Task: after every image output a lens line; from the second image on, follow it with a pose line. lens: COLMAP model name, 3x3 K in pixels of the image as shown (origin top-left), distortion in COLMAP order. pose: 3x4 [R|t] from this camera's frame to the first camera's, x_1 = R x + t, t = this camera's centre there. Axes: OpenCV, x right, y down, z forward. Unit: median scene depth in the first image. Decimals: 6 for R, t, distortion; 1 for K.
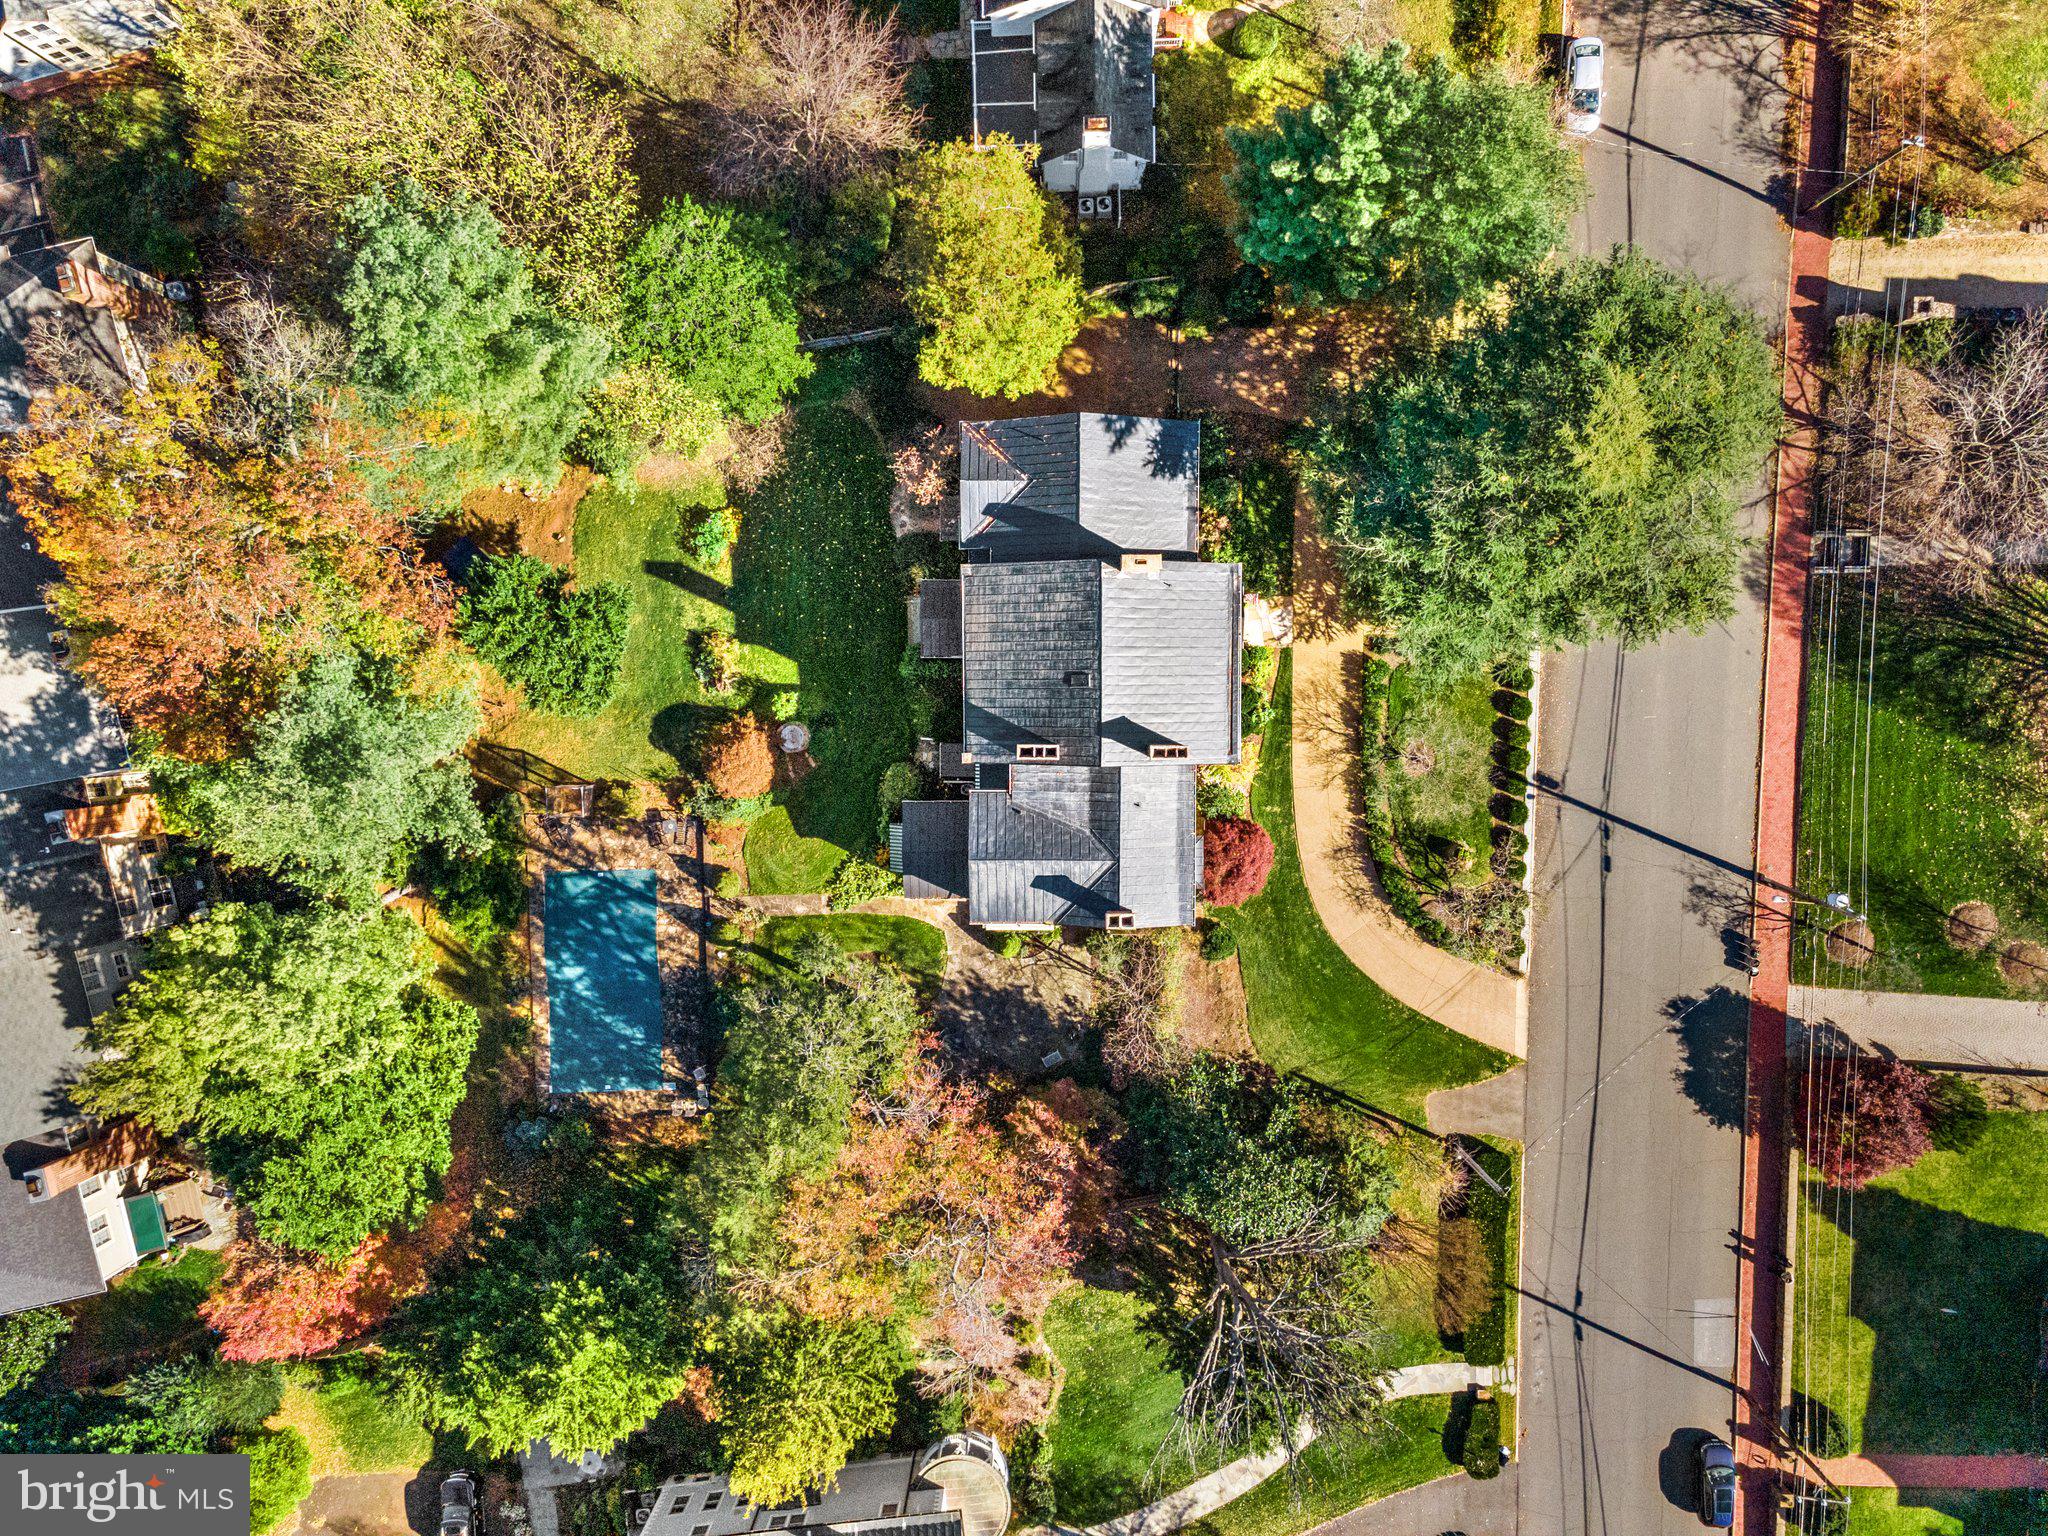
lens RADIAL K [[1483.4, 0, 1015.7], [0, 1483.4, 764.7], [0, 0, 1]] dist [0.028850, 0.039876]
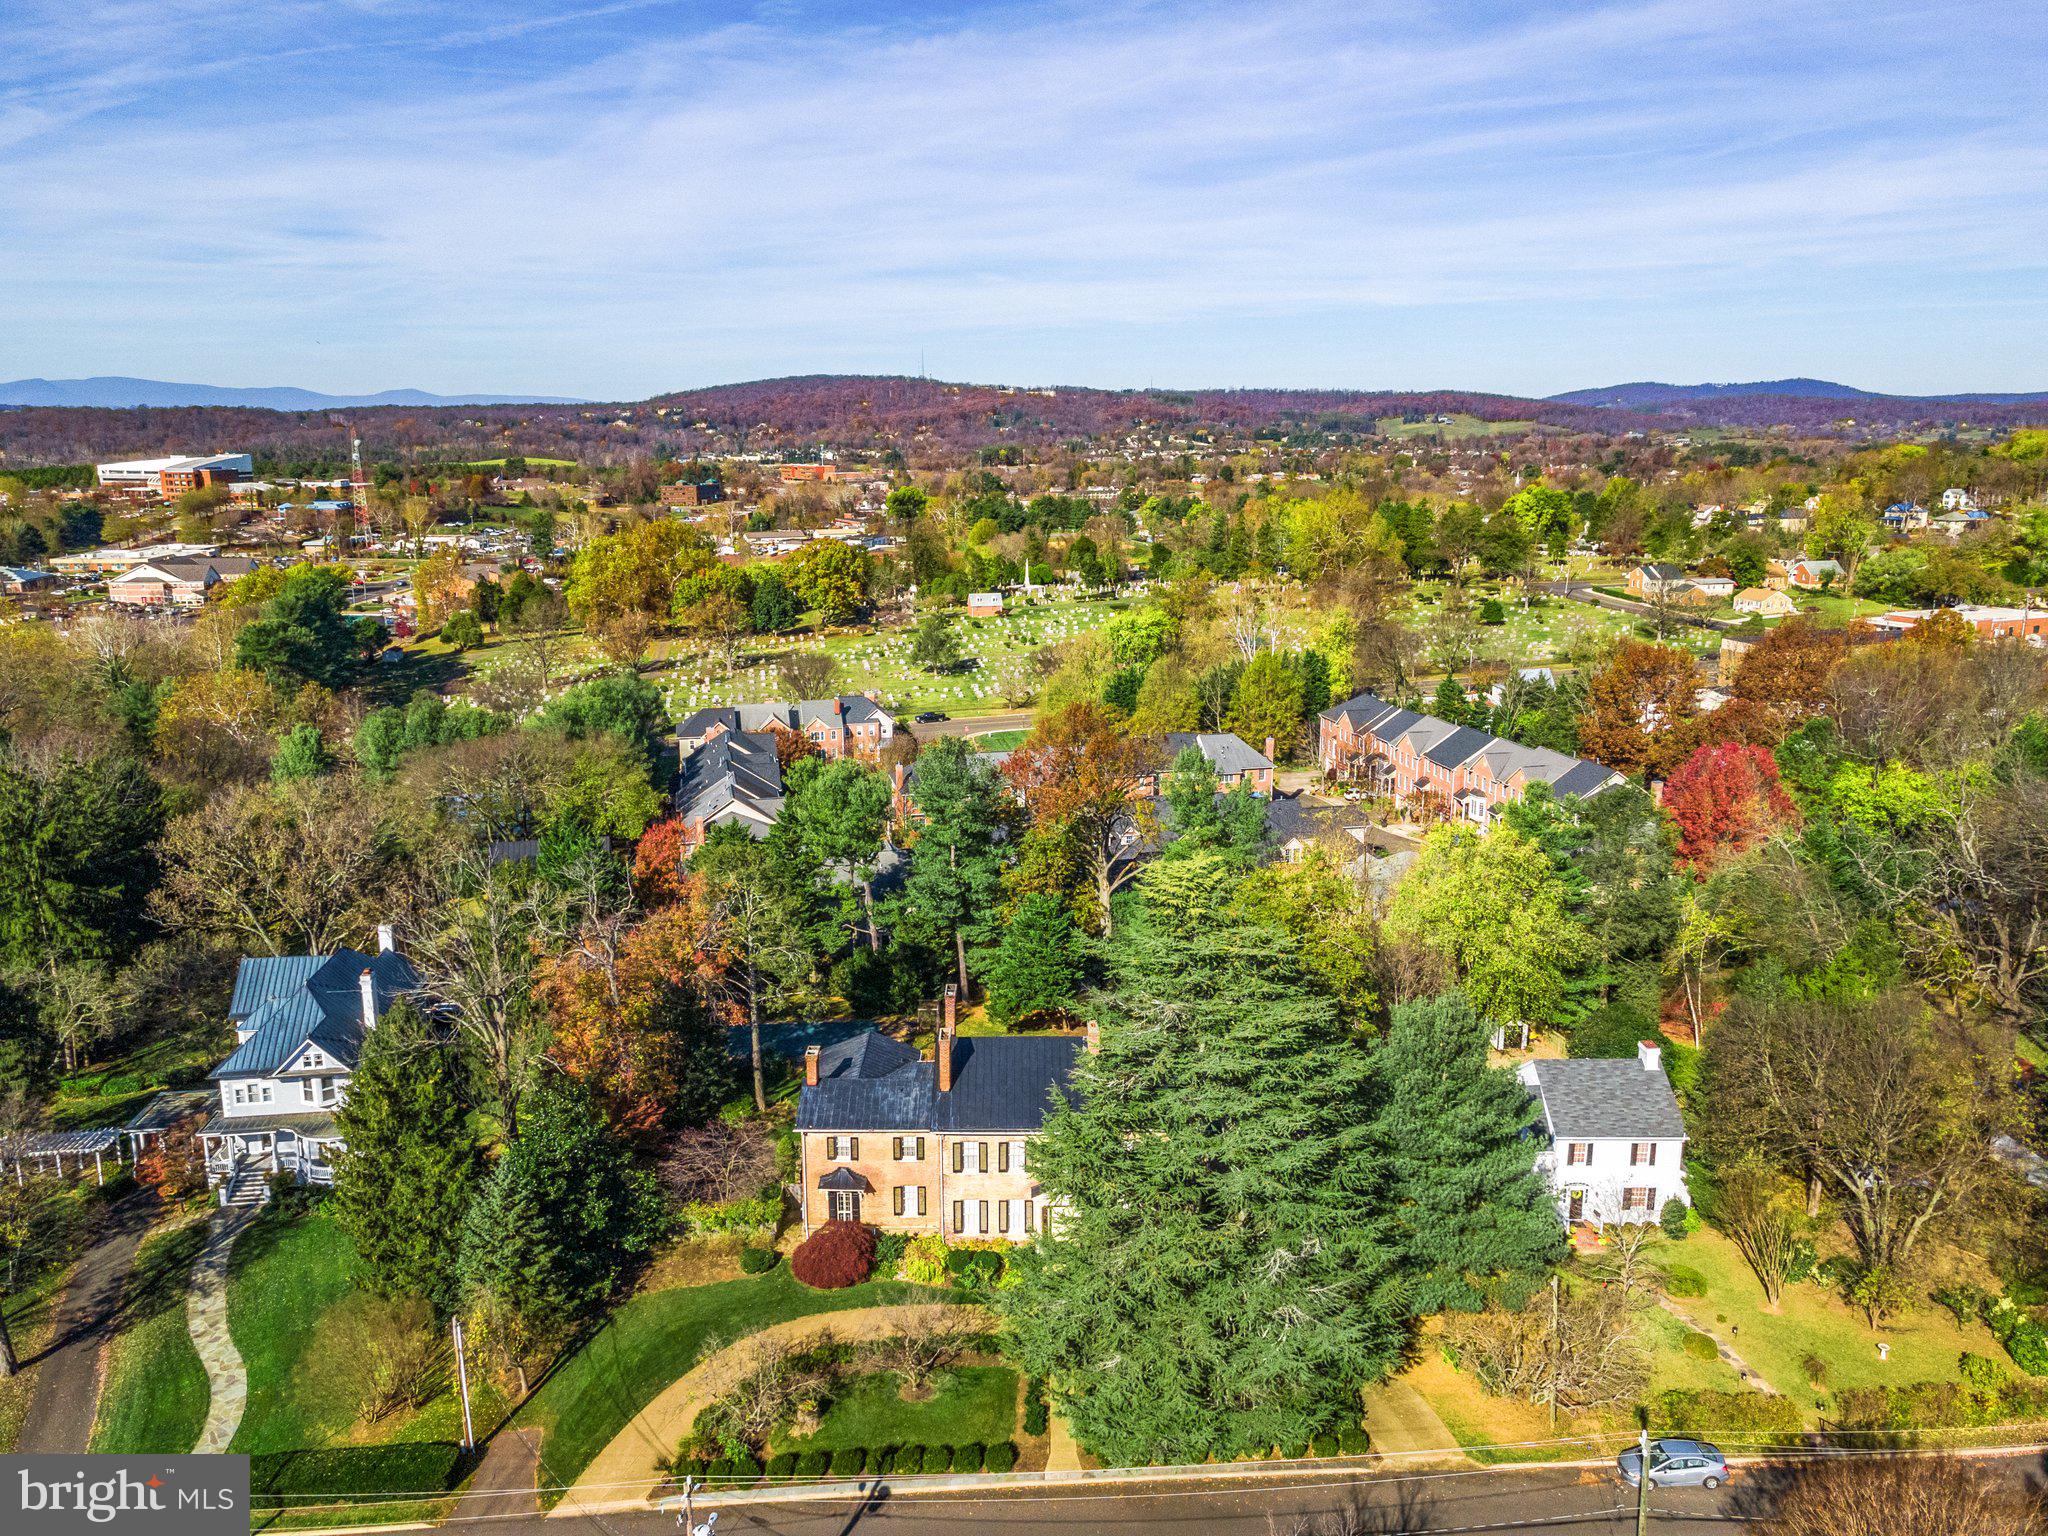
lens RADIAL K [[1483.4, 0, 1015.7], [0, 1483.4, 764.7], [0, 0, 1]] dist [0.028850, 0.039876]
pose [[-0.005116, 0.257687, -0.966215, 1.087151], [-0.998762, -0.049128, -0.007814, -0.039895], [-0.049482, 0.964979, 0.257619, 0.375558]]
